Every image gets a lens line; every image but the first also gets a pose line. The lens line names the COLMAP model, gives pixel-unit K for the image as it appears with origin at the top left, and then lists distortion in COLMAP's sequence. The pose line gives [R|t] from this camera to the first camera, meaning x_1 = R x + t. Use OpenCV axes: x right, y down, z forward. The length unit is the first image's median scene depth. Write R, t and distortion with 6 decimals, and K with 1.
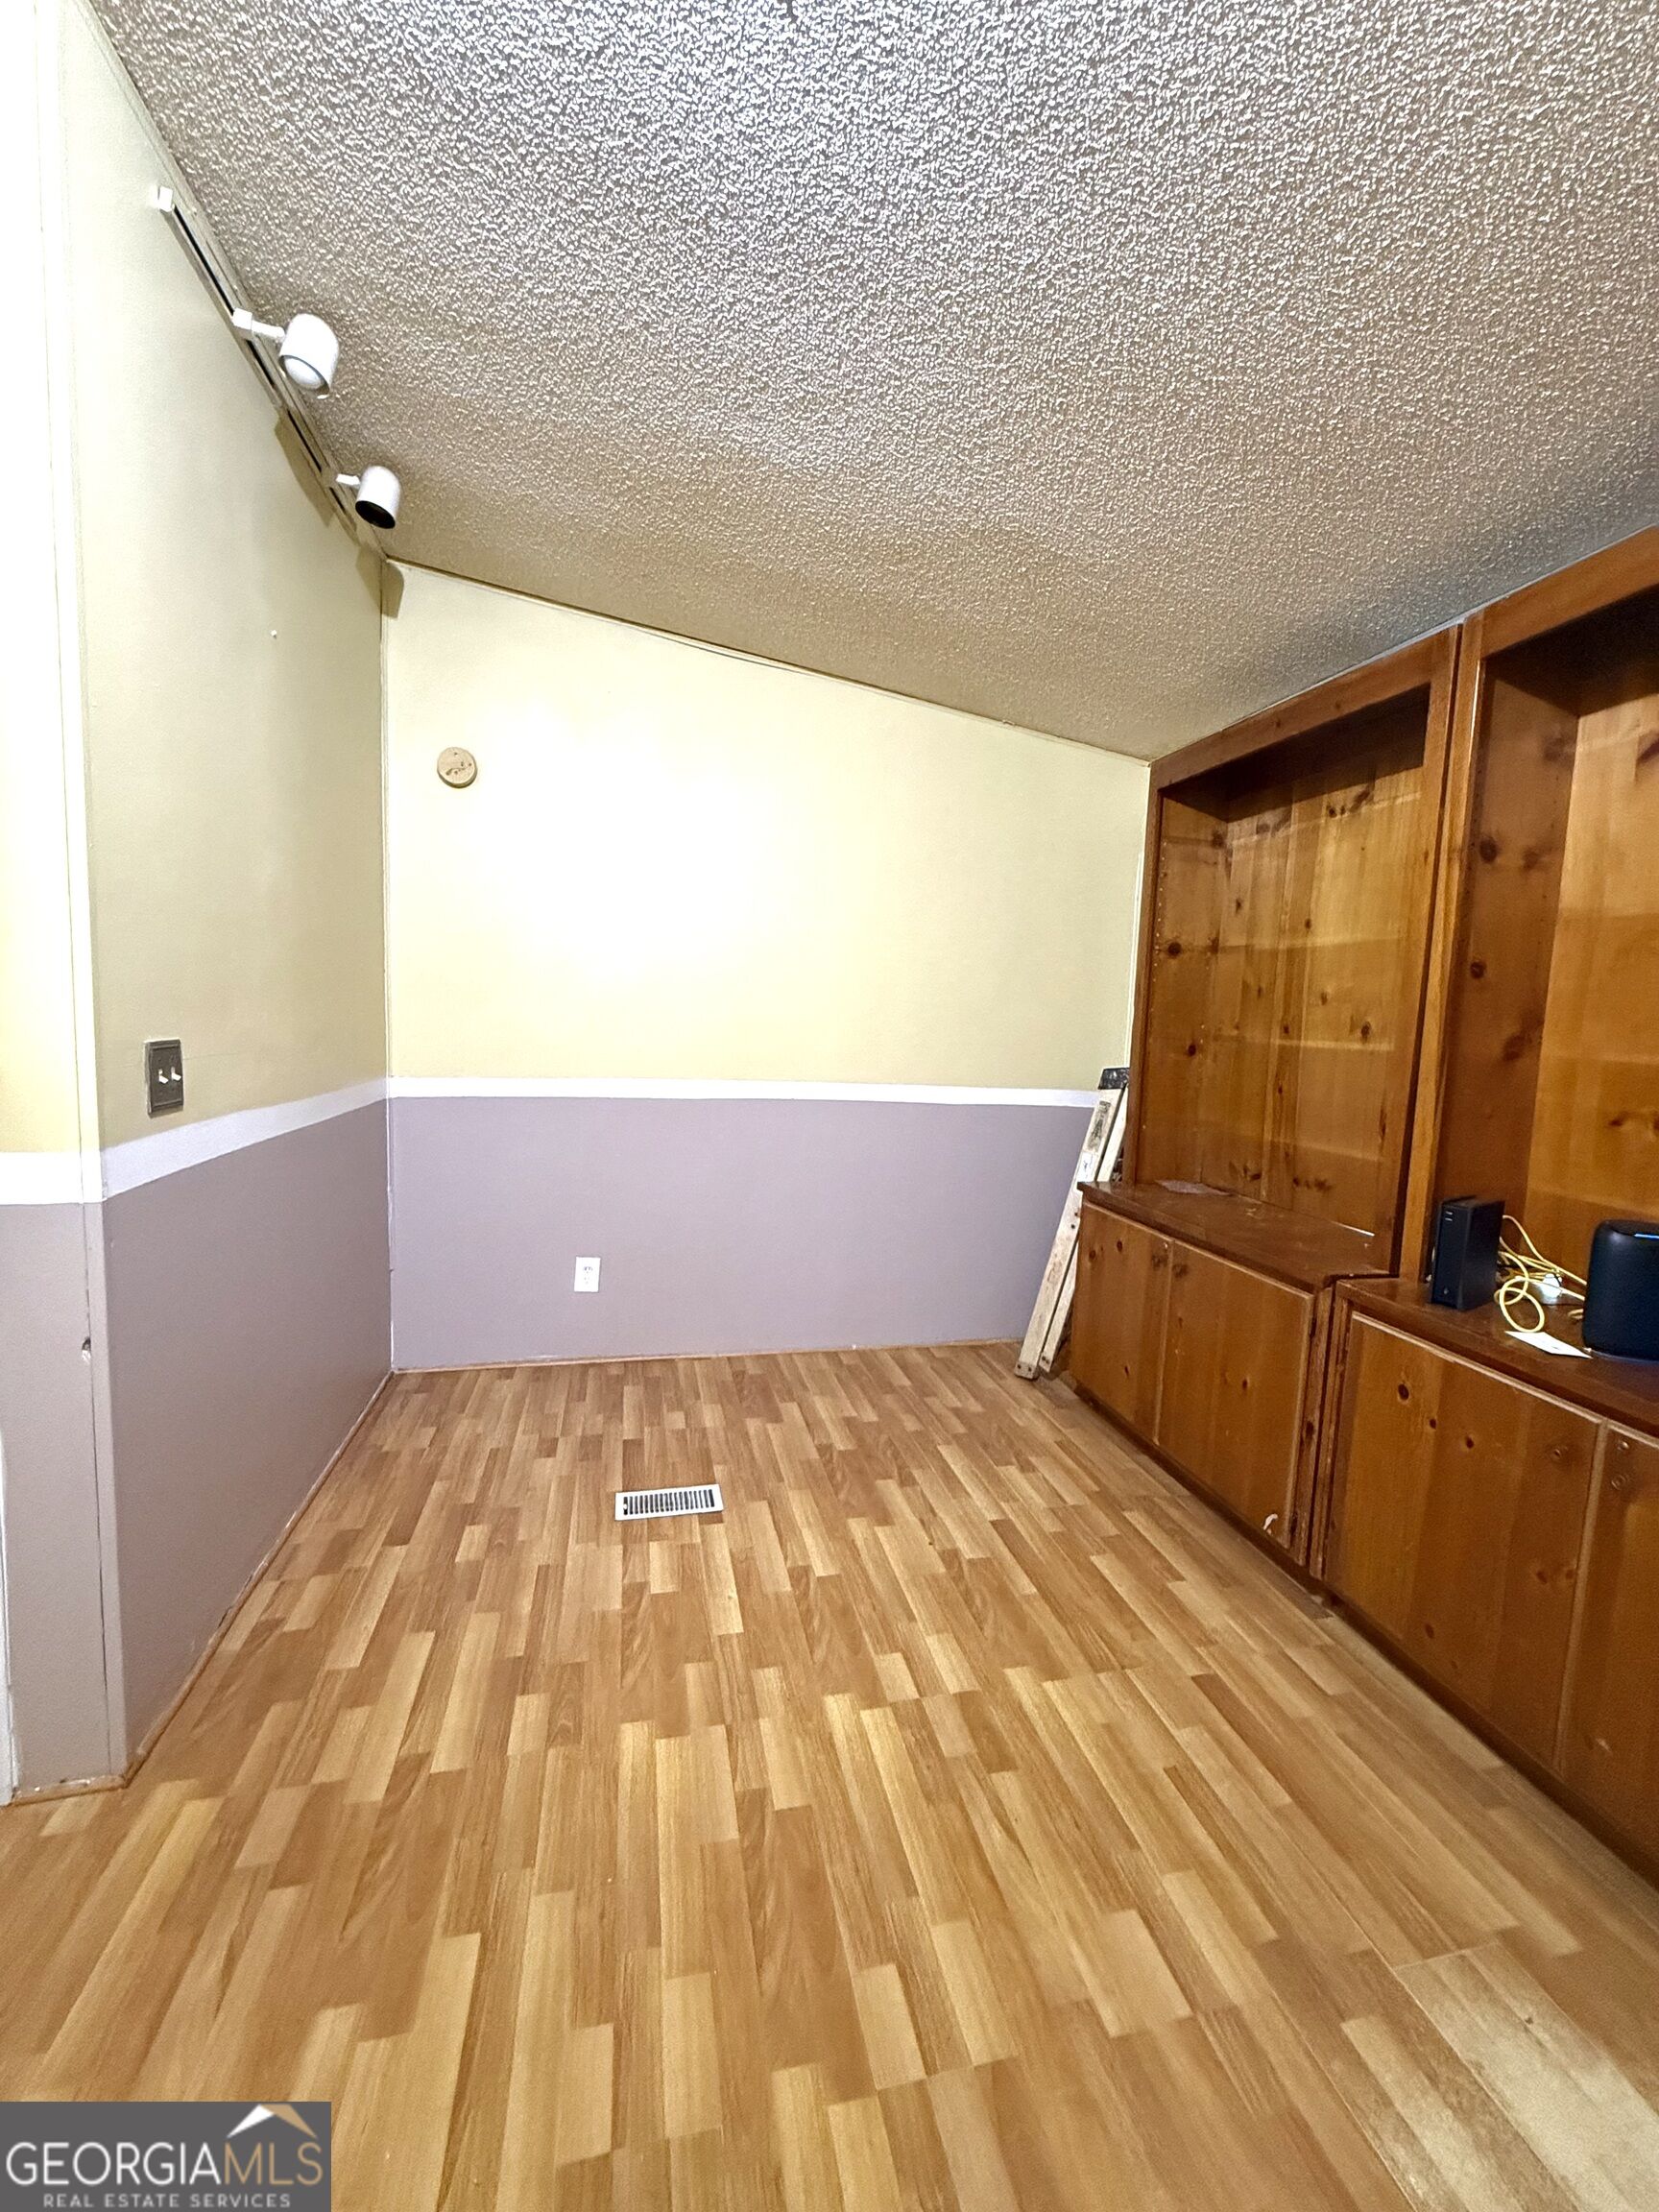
lens RADIAL K [[880.6, 0, 823.8], [0, 880.6, 1098.1], [0, 0, 1]] dist [-0.002181, -0.000040]
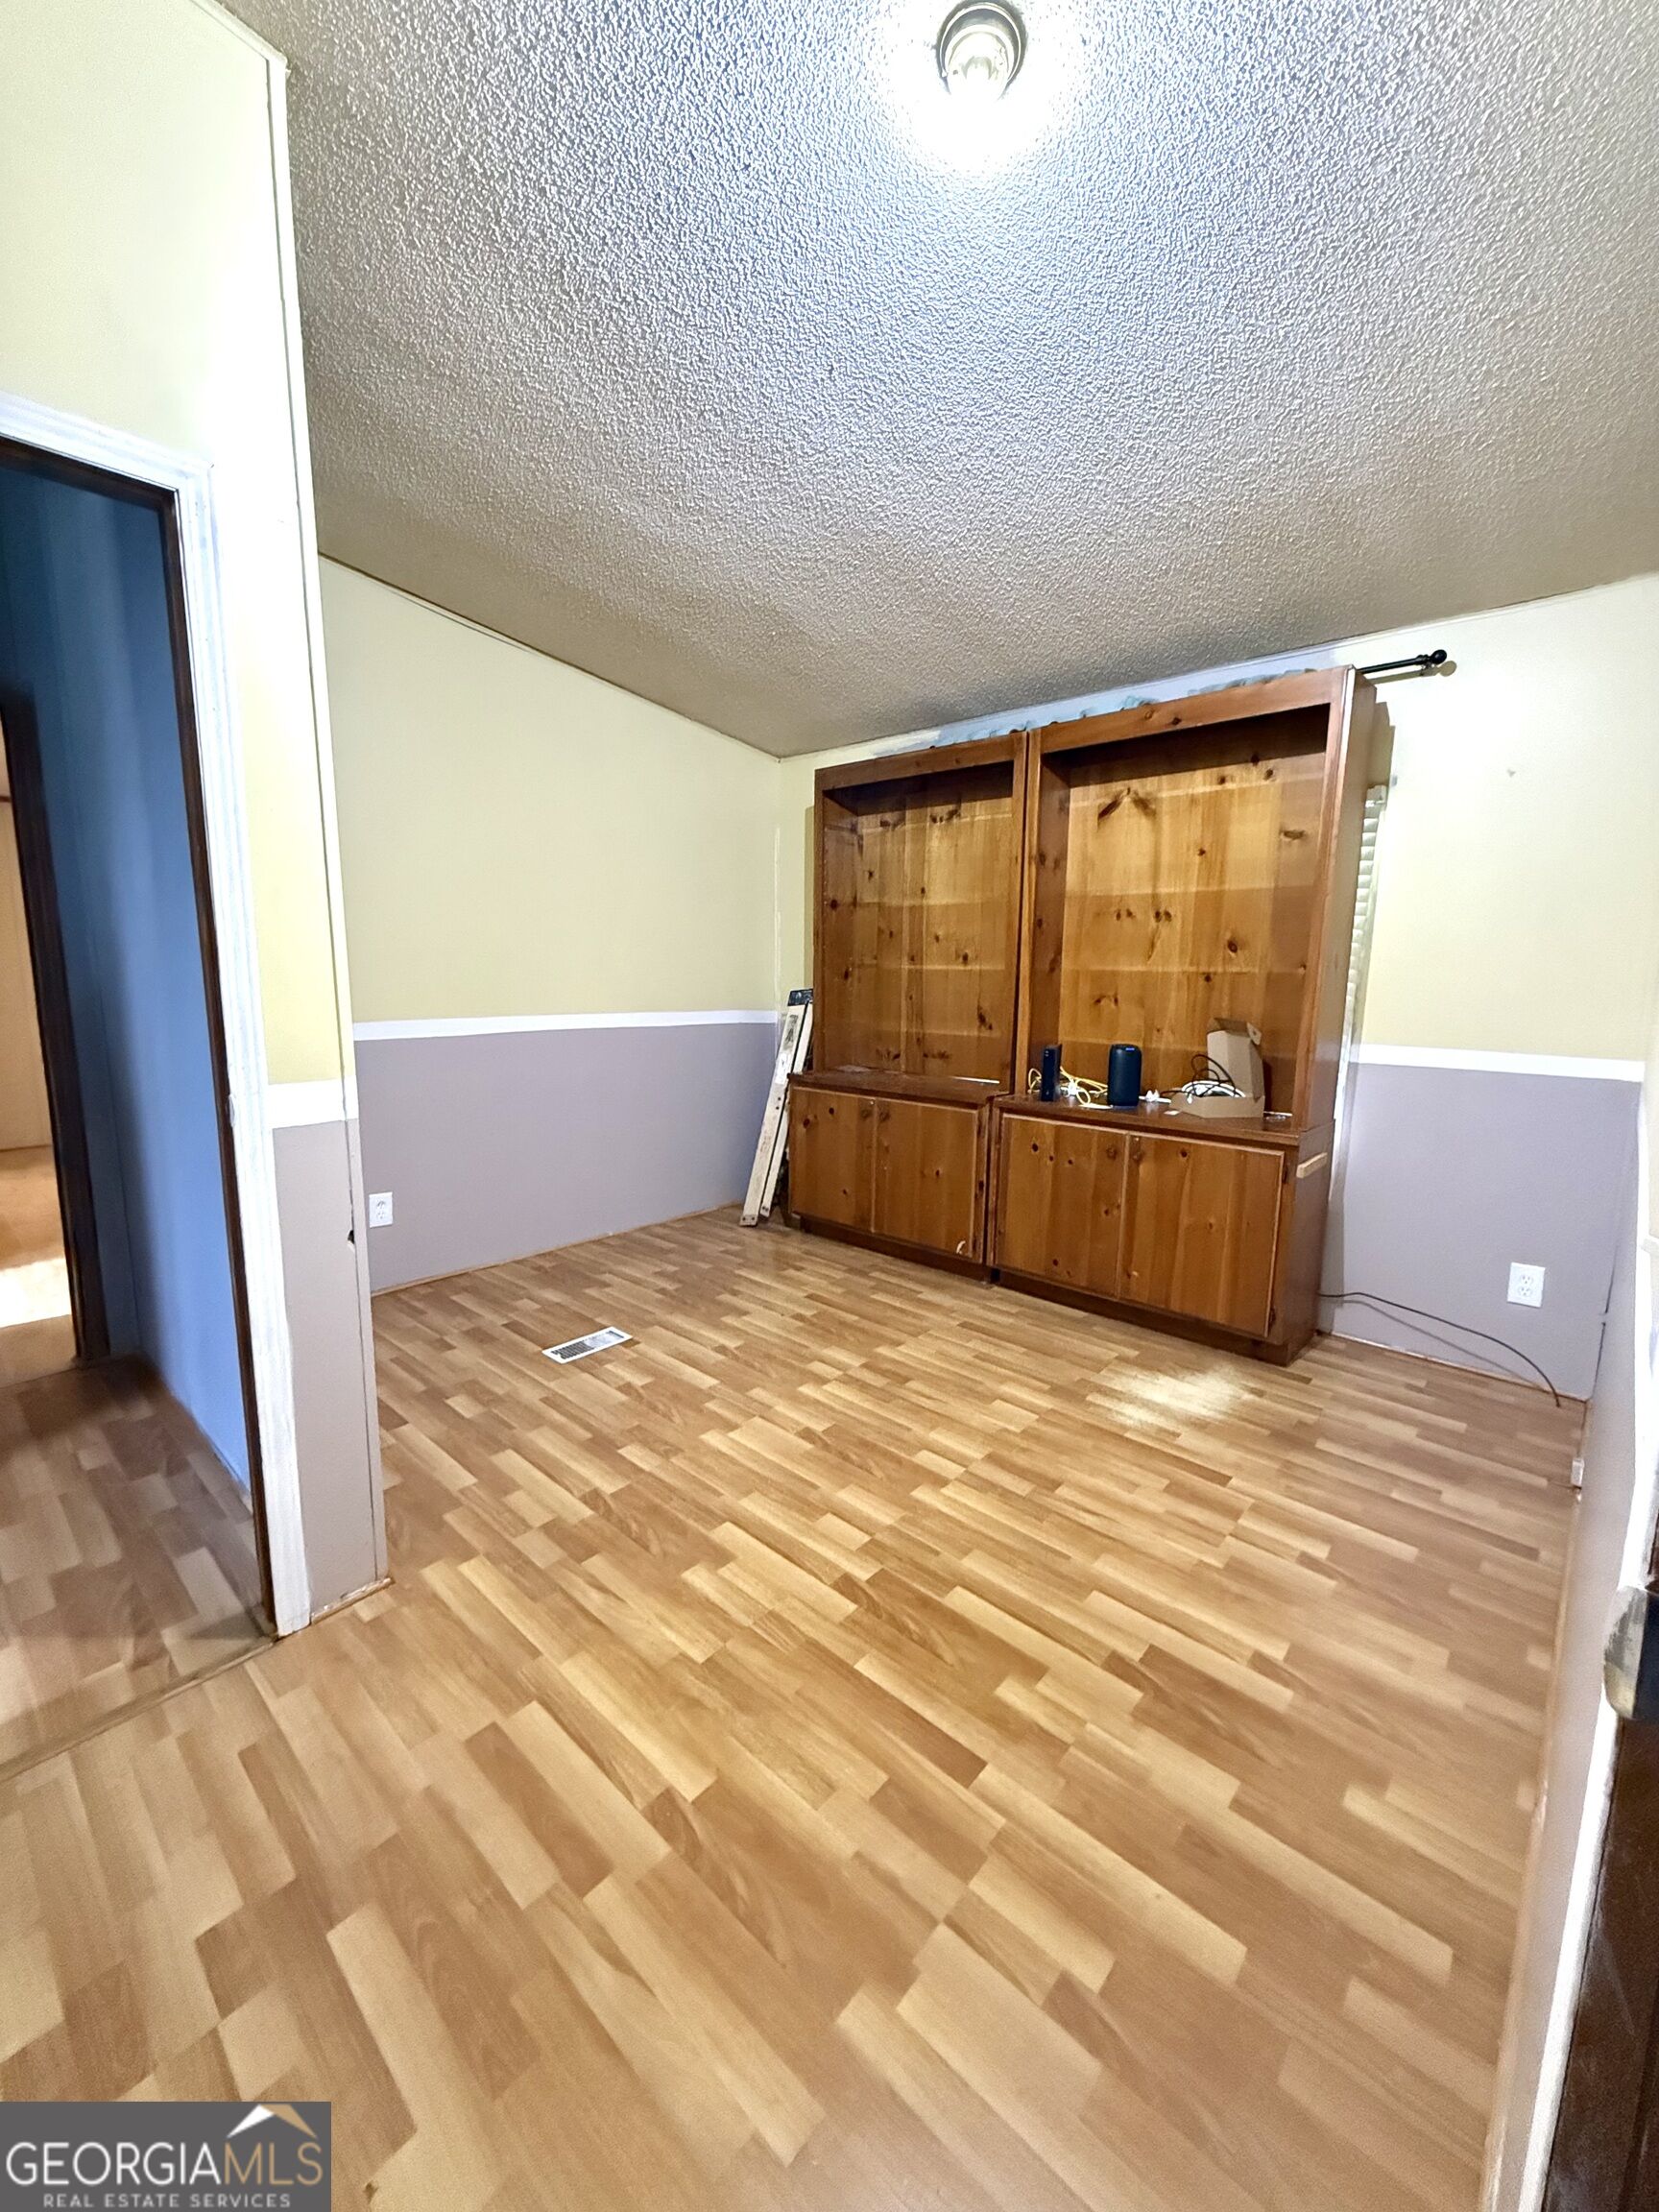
lens RADIAL K [[880.6, 0, 827.4], [0, 880.6, 1098.8], [0, 0, 1]] dist [-0.002181, -0.000040]
pose [[0.818761, -0.112151, 0.563074, -0.671742], [0.071954, 0.993047, 0.093164, 0.015892], [-0.569608, -0.035764, 0.821138, -0.267461]]
